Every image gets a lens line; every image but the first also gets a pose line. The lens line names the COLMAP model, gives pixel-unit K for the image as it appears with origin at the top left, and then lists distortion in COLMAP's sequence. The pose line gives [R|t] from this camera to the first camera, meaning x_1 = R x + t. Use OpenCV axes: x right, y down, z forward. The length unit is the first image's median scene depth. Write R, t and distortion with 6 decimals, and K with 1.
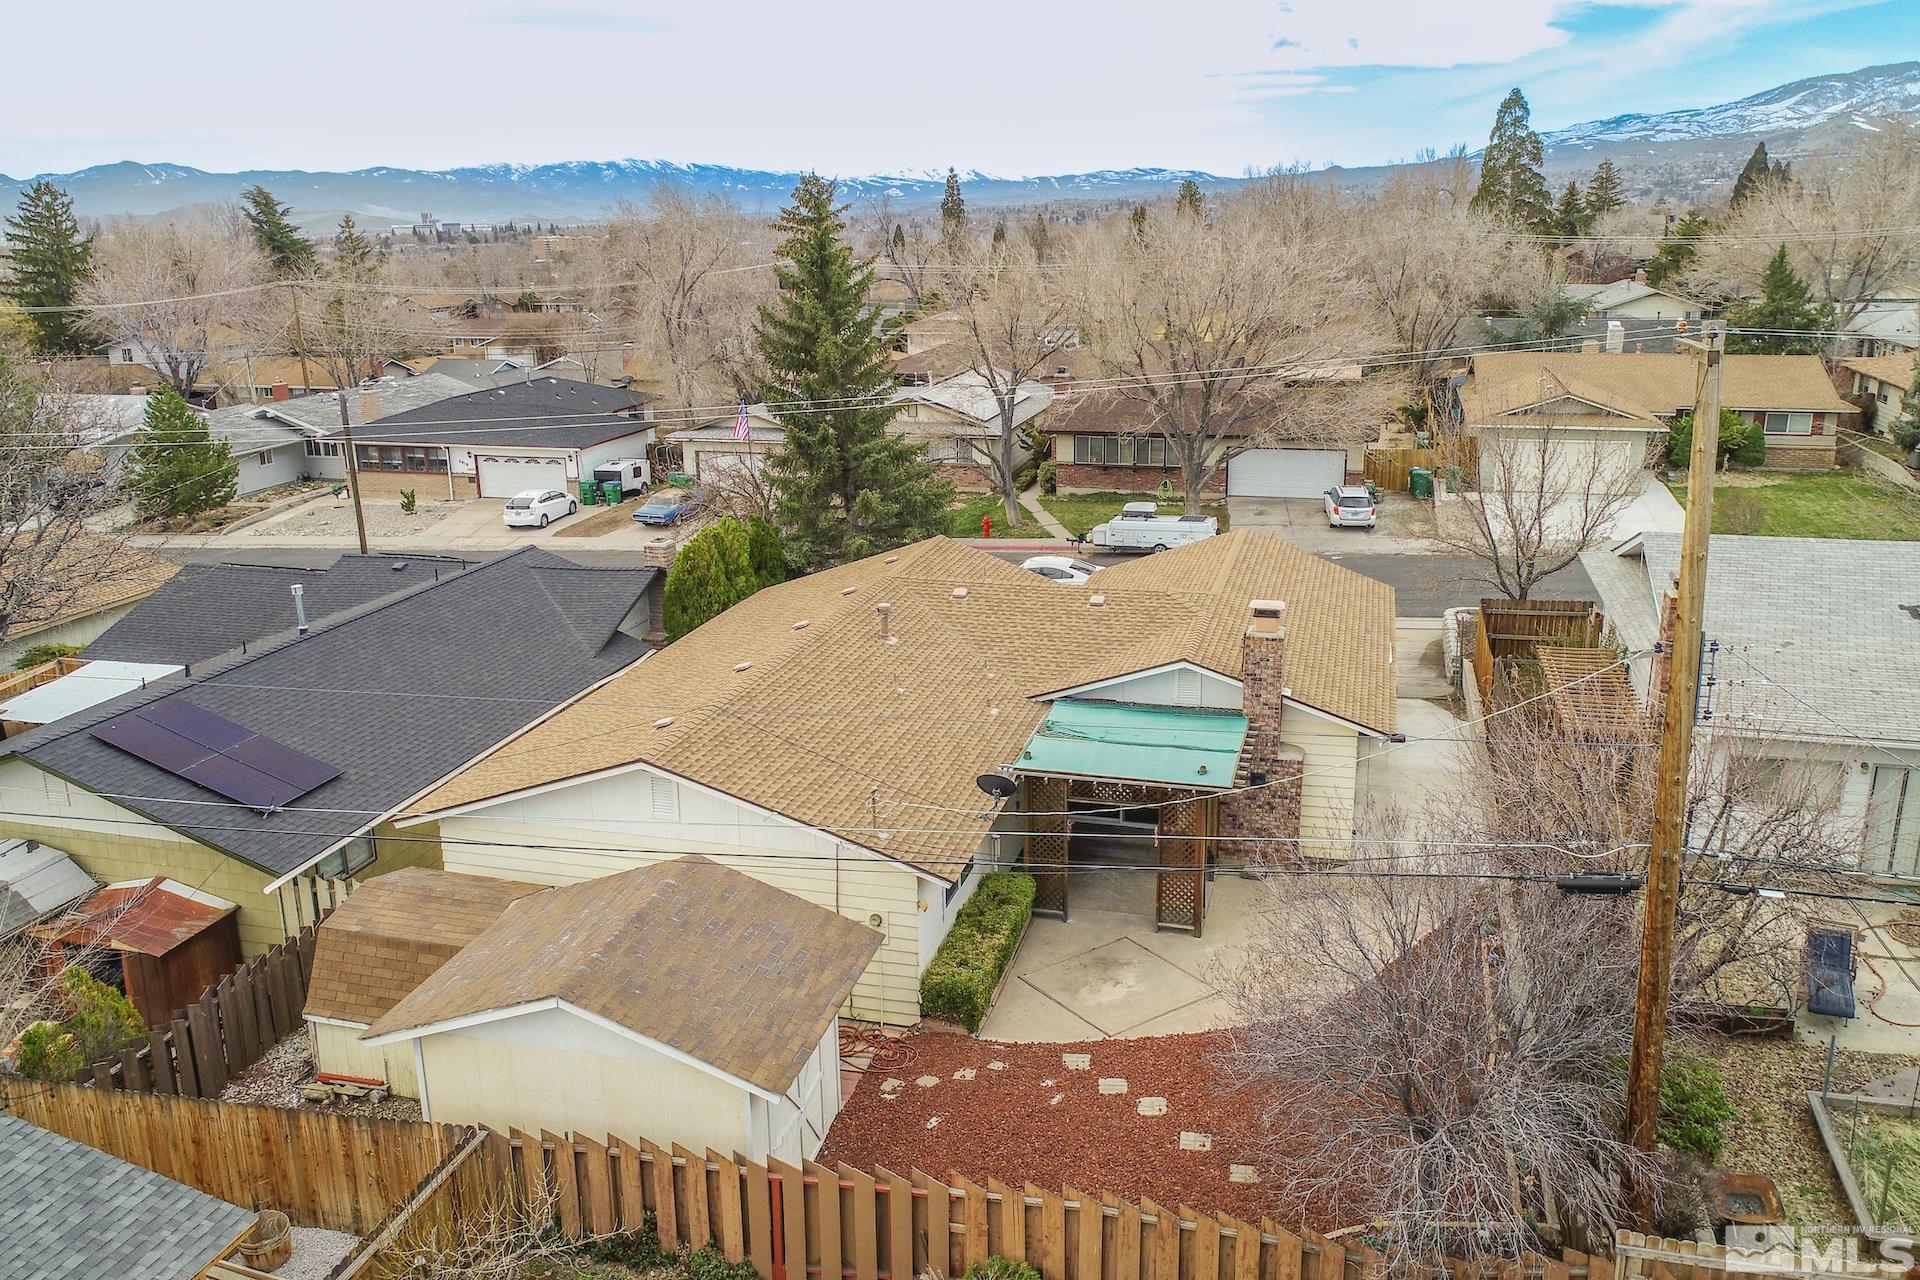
lens RADIAL K [[1517.7, 0, 967.2], [0, 1517.7, 636.7], [0, 0, 1]] dist [-0.007664, 0.000316]
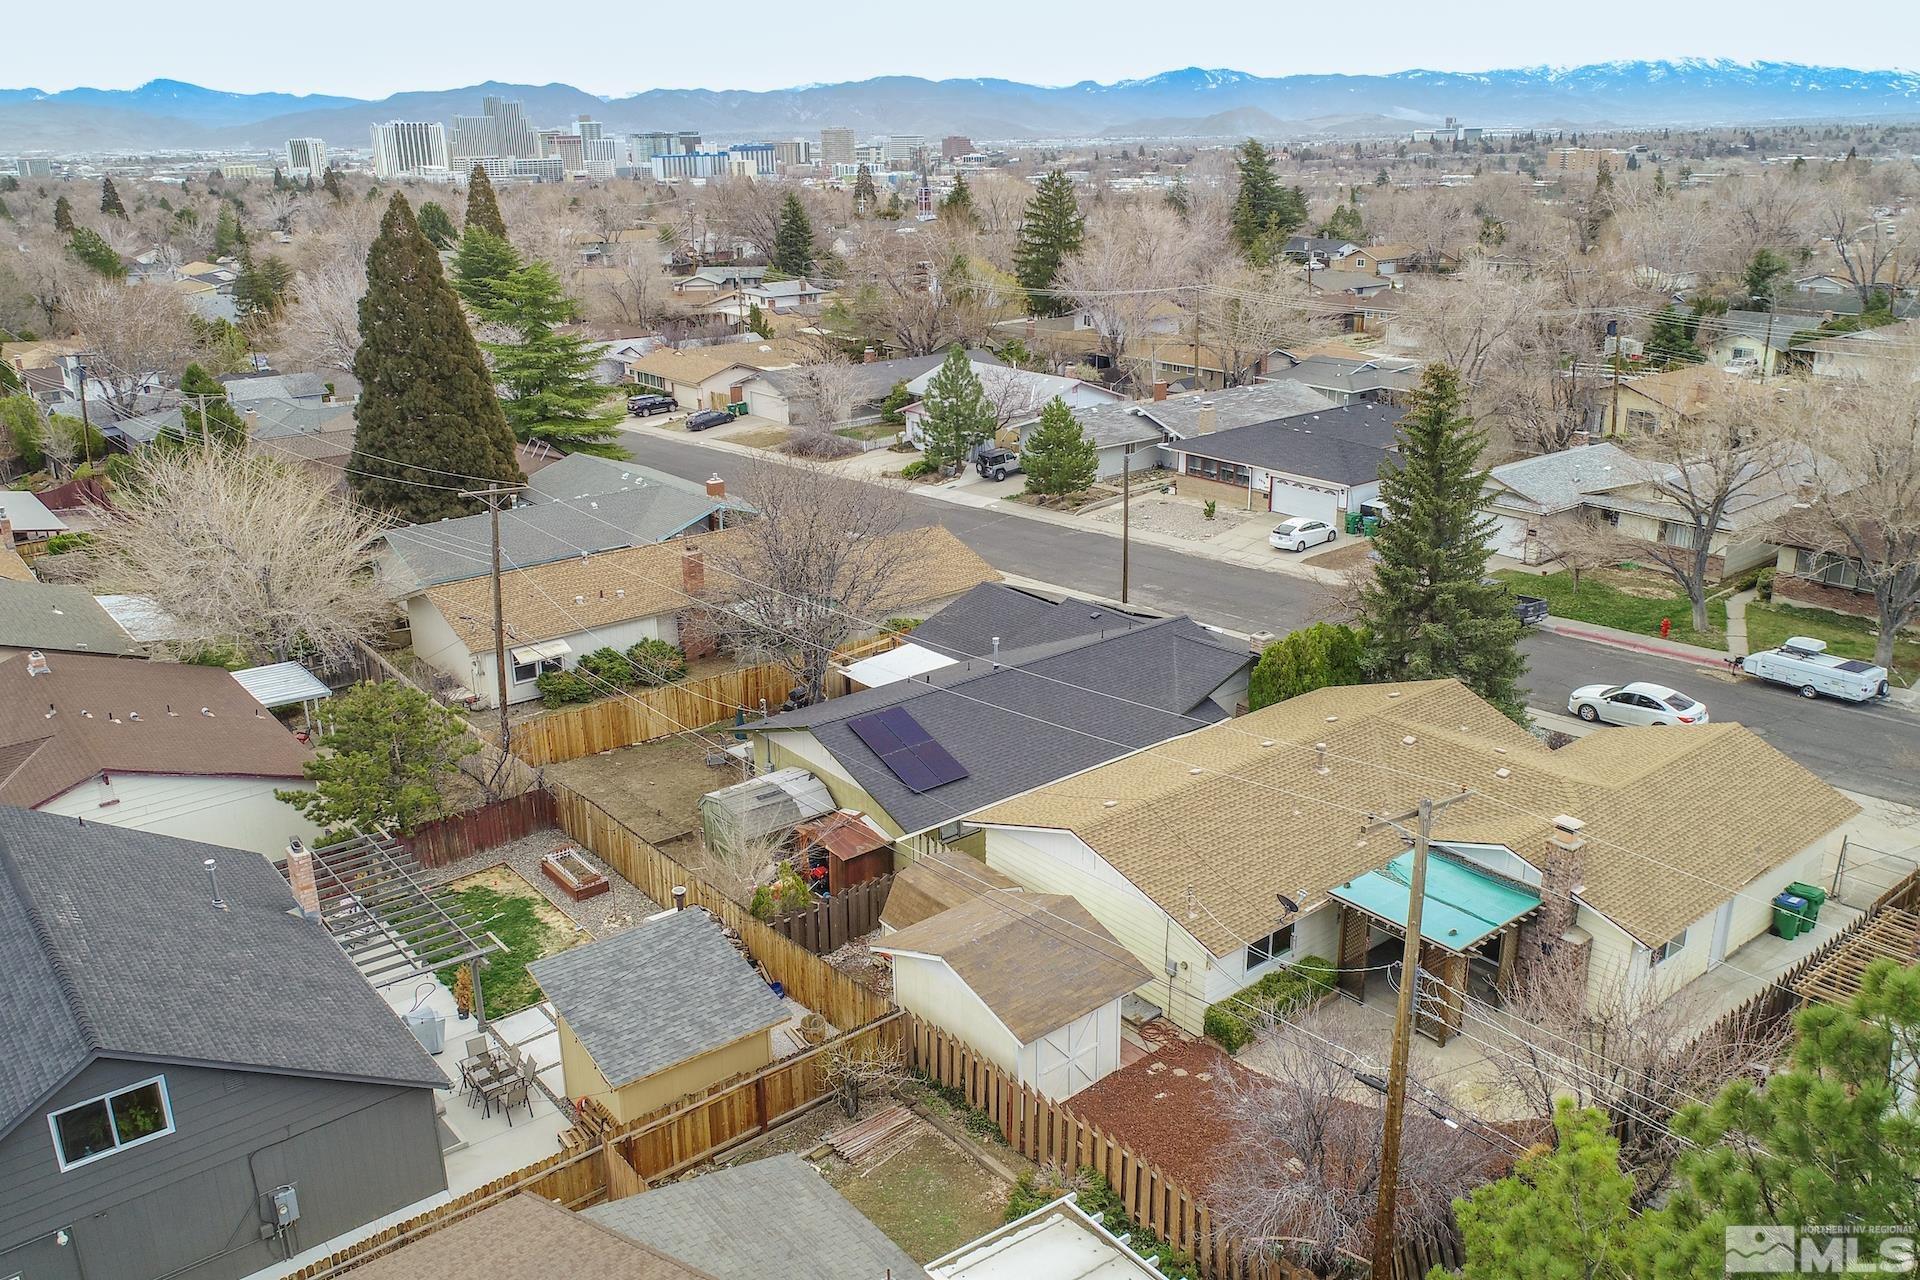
lens RADIAL K [[1517.7, 0, 967.2], [0, 1517.7, 636.7], [0, 0, 1]] dist [-0.007664, 0.000316]
pose [[0.810470, 0.190081, -0.554082, 0.435826], [-0.157456, 0.981768, 0.106486, -0.216447], [0.564221, 0.000940, 0.825623, -0.331563]]
